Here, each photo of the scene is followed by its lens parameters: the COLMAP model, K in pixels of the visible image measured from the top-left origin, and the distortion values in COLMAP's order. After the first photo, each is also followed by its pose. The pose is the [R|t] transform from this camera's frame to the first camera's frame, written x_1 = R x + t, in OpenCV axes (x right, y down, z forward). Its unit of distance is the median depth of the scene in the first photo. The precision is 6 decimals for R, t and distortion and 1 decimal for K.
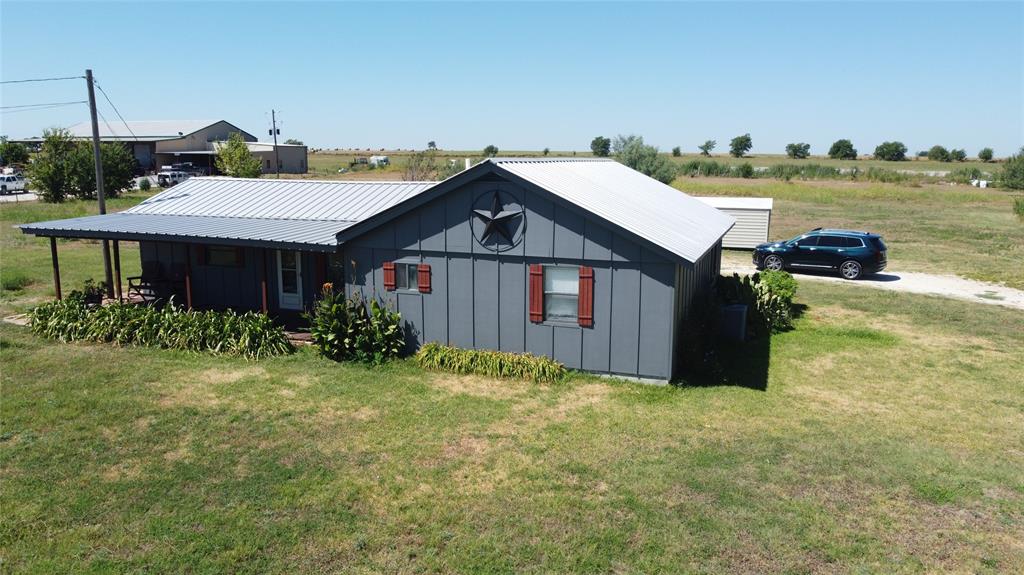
lens RADIAL K [[780.0, 0, 515.0], [0, 780.0, 293.4], [0, 0, 1]] dist [-0.003406, -0.001629]
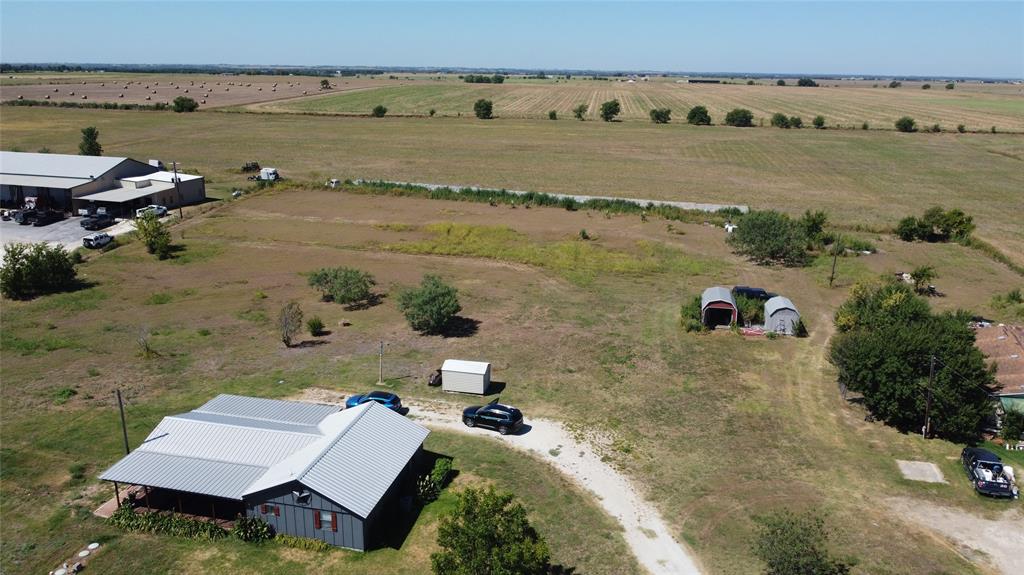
lens RADIAL K [[780.0, 0, 515.9], [0, 780.0, 305.3], [0, 0, 1]] dist [-0.003406, -0.001629]
pose [[0.992990, -0.029405, 0.114483, 0.364552], [0.014214, 0.991239, 0.131312, -0.931581], [-0.117341, -0.128764, 0.984708, -1.445622]]
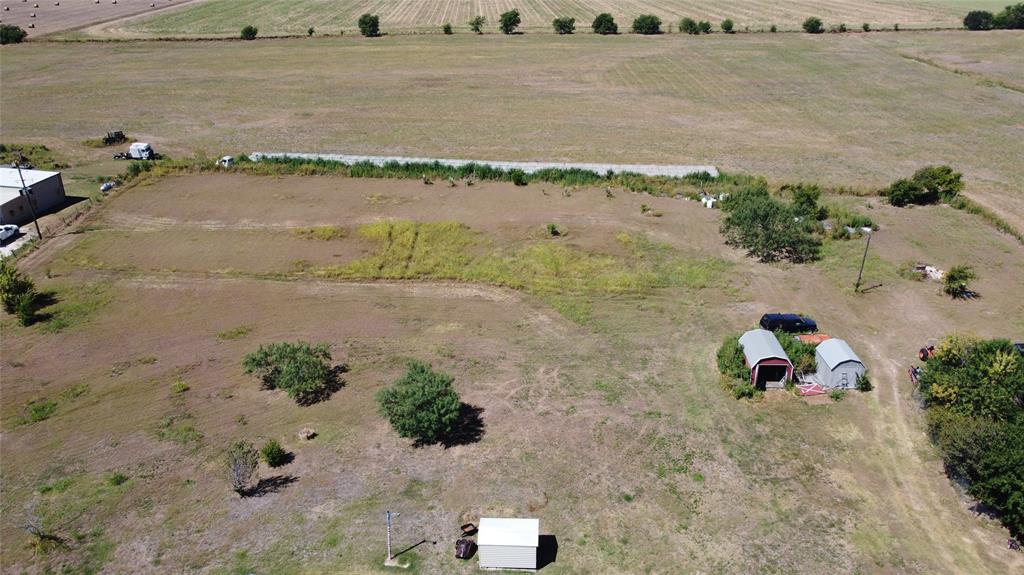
lens RADIAL K [[780.0, 0, 516.2], [0, 780.0, 290.0], [0, 0, 1]] dist [-0.003406, -0.001629]
pose [[0.959511, -0.131690, 0.248990, 0.025448], [0.066303, 0.964734, 0.254739, -1.630951], [-0.273756, -0.227916, 0.934405, -0.288264]]
